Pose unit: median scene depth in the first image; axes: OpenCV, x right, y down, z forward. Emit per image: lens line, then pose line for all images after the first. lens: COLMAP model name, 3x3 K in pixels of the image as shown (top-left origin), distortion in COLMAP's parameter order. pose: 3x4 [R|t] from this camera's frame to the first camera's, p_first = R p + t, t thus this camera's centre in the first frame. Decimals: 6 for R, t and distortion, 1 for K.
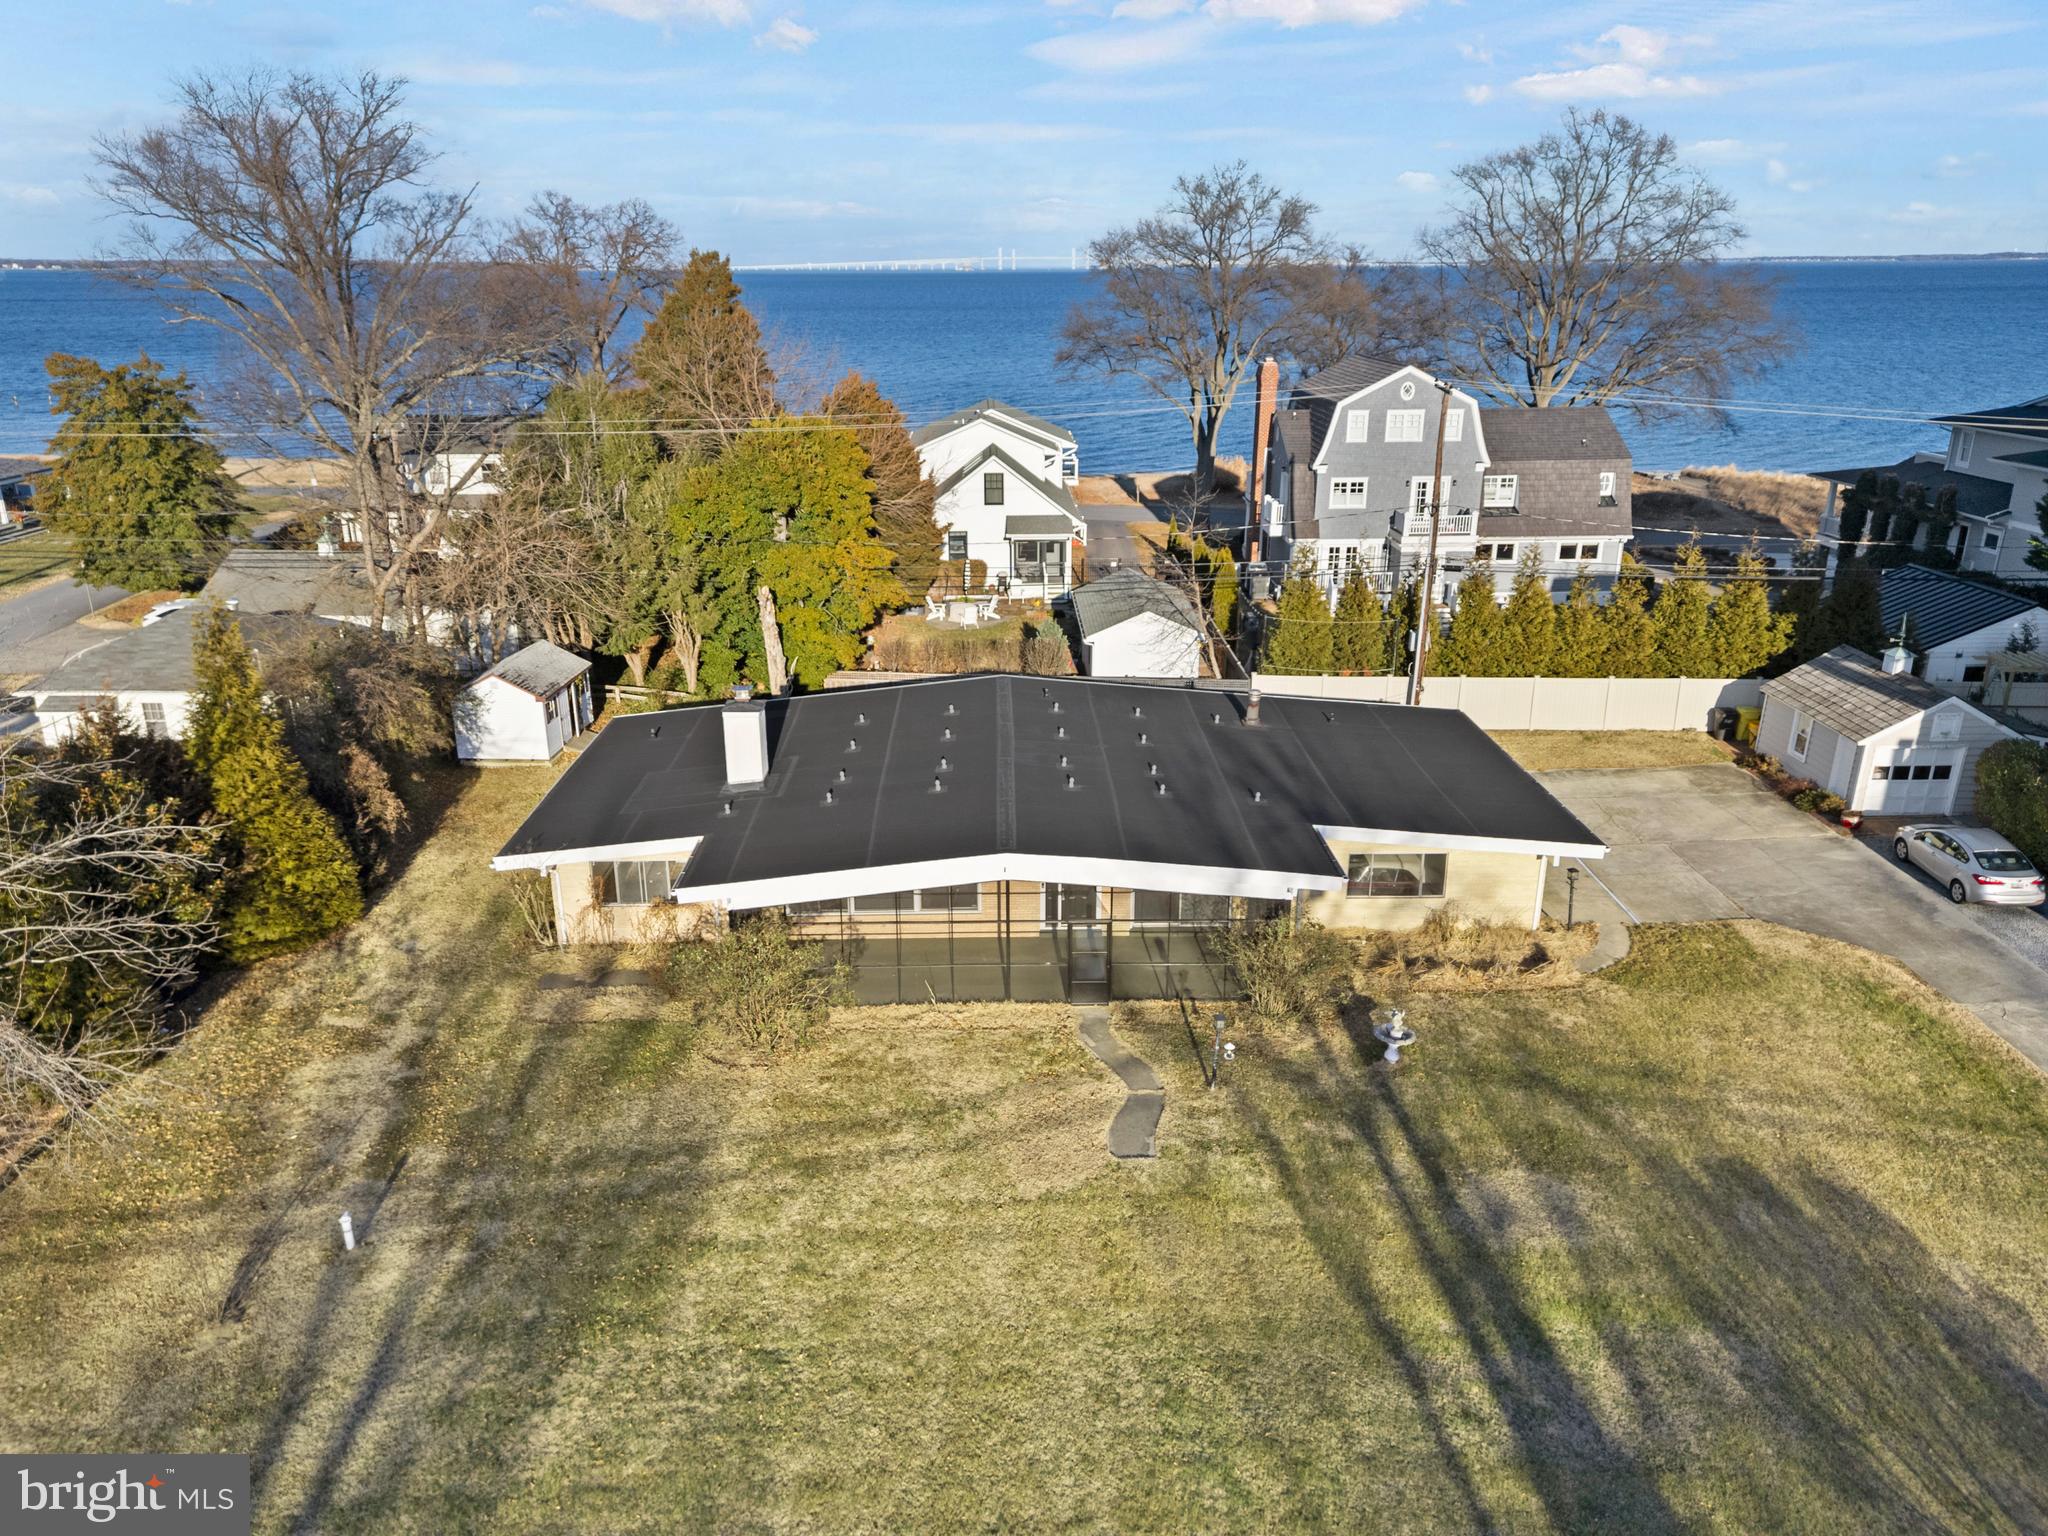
lens RADIAL K [[1451.8, 0, 1043.1], [0, 1451.8, 779.5], [0, 0, 1]] dist [0.052764, -0.044531]
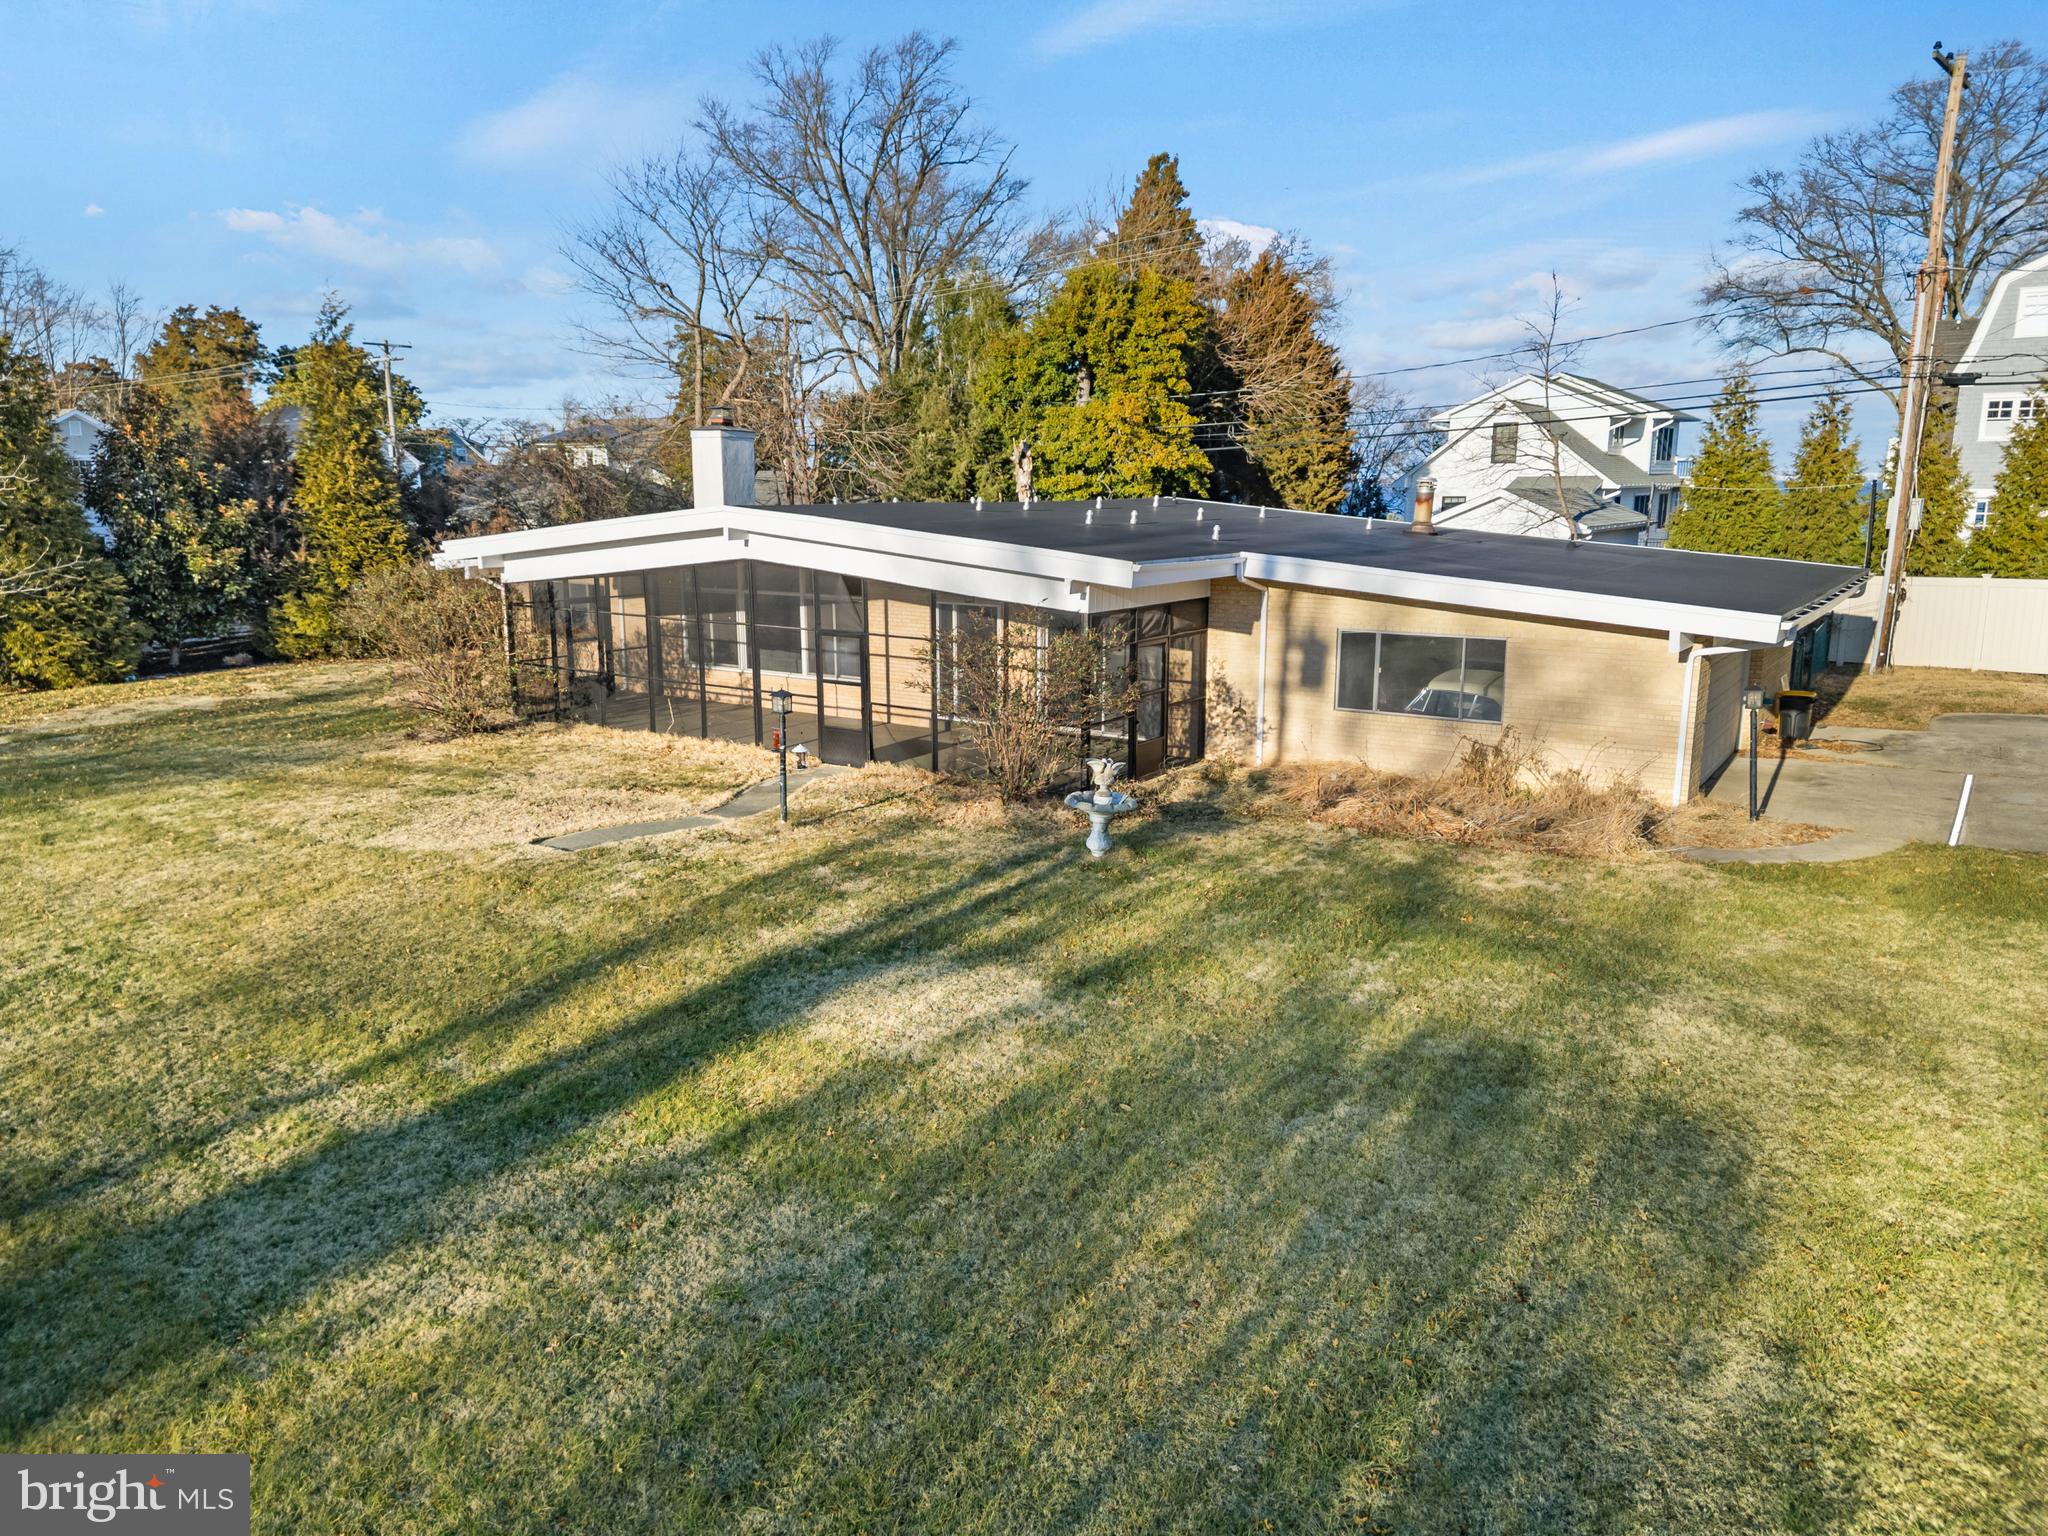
lens RADIAL K [[1451.8, 0, 1018.0], [0, 1451.8, 782.6], [0, 0, 1]] dist [0.052764, -0.044531]
pose [[0.806272, 0.117842, -0.579689, 0.632735], [-0.196270, 0.977736, -0.074228, 0.250349], [0.558036, 0.173624, 0.811450, 0.620237]]
